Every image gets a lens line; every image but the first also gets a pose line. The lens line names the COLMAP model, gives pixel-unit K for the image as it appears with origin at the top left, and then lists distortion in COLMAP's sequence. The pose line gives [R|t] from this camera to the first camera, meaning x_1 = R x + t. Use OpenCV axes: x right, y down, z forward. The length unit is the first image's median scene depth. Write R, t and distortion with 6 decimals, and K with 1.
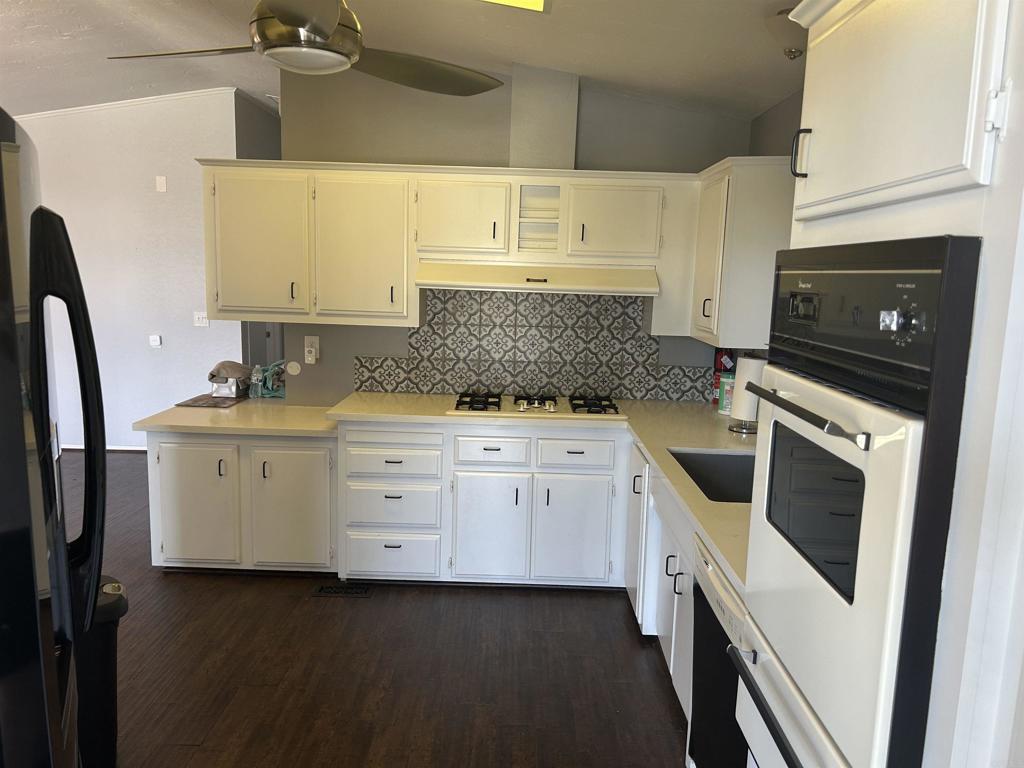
lens RADIAL K [[762.0, 0, 512.0], [0, 762.0, 384.0], [0, 0, 1]] dist [0.000638, 0.000256]
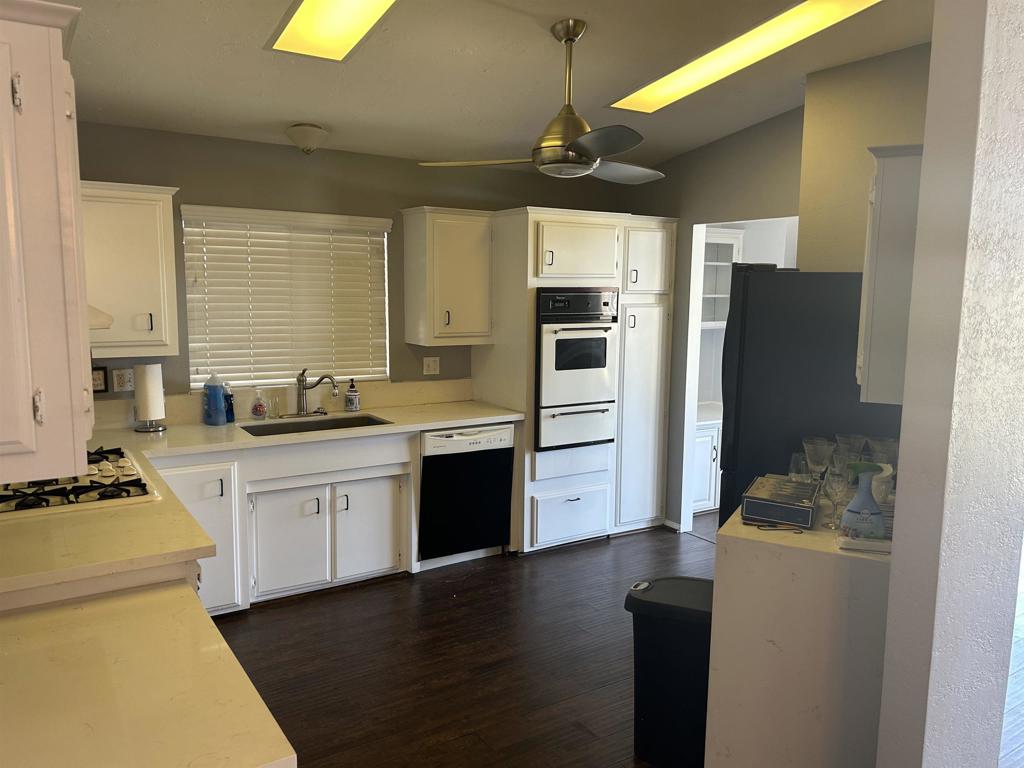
lens RADIAL K [[762.0, 0, 512.0], [0, 762.0, 384.0], [0, 0, 1]] dist [0.000638, 0.000256]
pose [[-0.559484, -0.140934, 0.816771, -1.028611], [0.091771, 0.968845, 0.230037, -0.245459], [-0.823745, 0.203657, -0.529120, 1.334715]]
